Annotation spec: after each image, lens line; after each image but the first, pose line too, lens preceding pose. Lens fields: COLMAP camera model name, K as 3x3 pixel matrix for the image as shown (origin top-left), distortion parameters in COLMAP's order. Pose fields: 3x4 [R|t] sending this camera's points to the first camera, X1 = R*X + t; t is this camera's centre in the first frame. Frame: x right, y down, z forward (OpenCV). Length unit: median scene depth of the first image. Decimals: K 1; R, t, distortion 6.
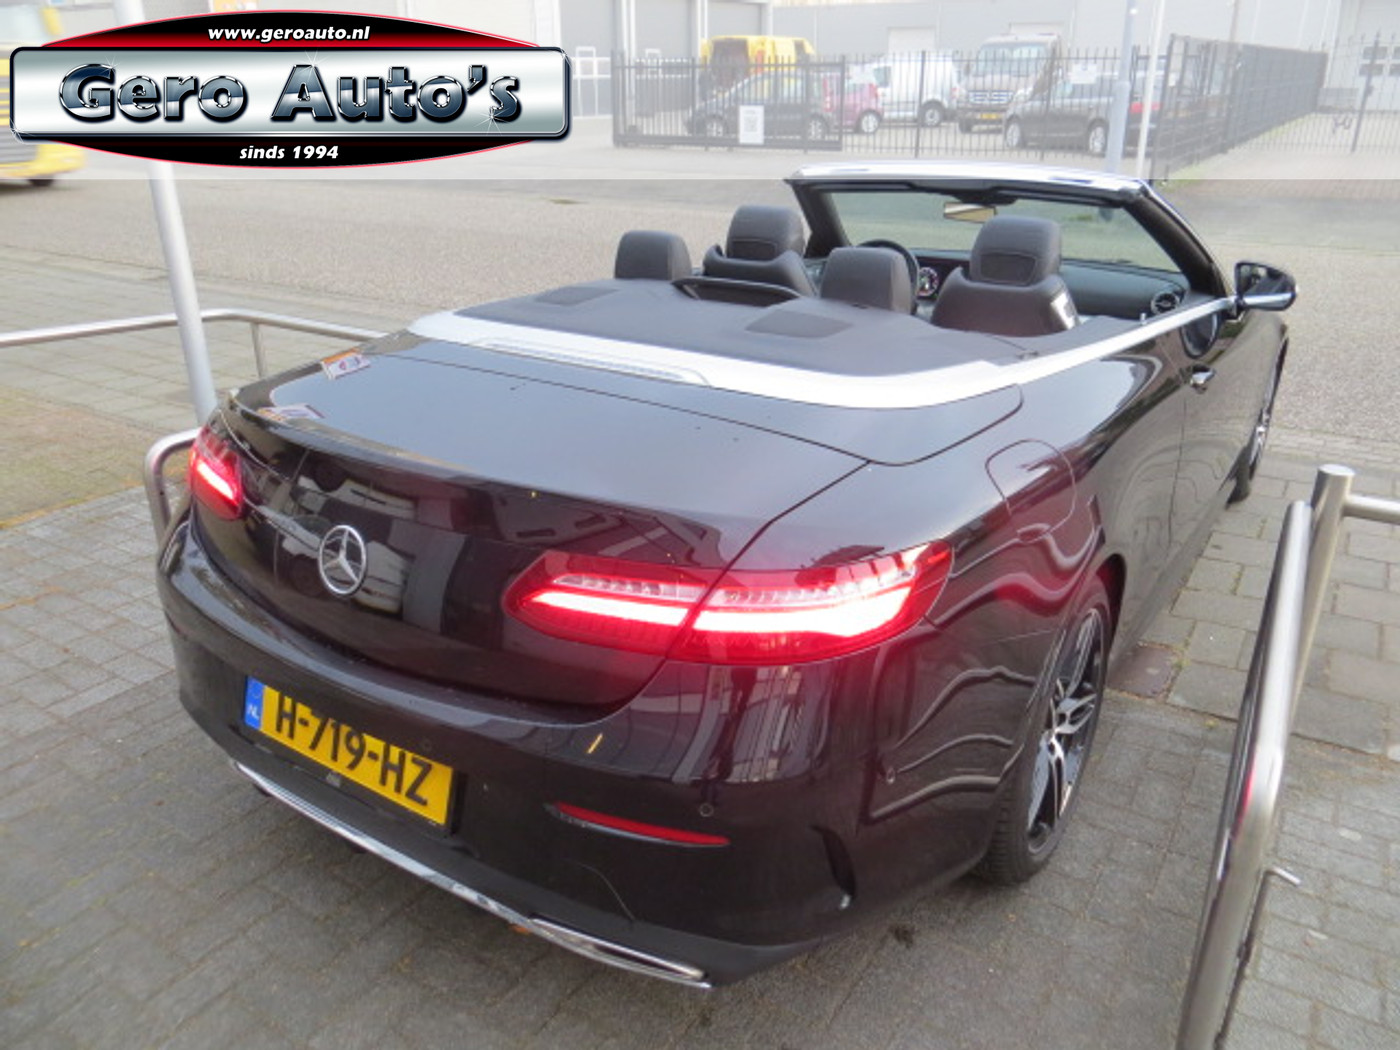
lens RADIAL K [[1023.1, 0, 700.1], [0, 1023.1, 526.2], [0, 0, 1]] dist [-0.032734, 0.007628]
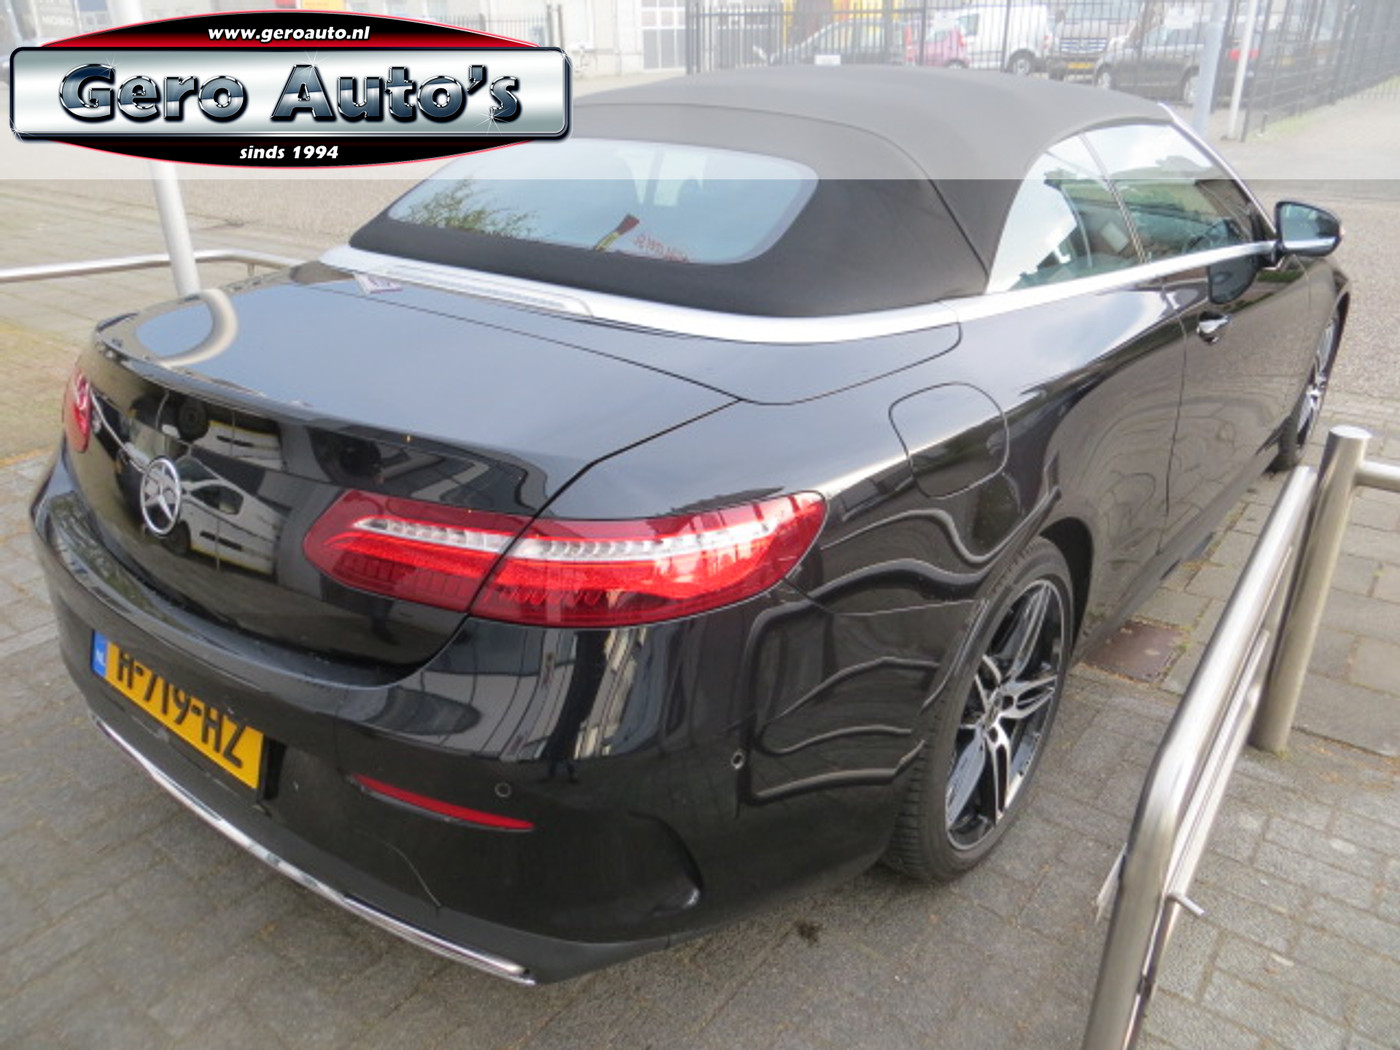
lens RADIAL K [[1032.2, 0, 701.1], [0, 1032.2, 522.3], [0, 0, 1]] dist [-0.030850, 0.010085]
pose [[0.997021, 0.028579, -0.071643, 0.148417], [-0.026281, 0.999116, 0.032812, 0.009630], [0.072517, -0.030831, 0.996891, 0.086374]]
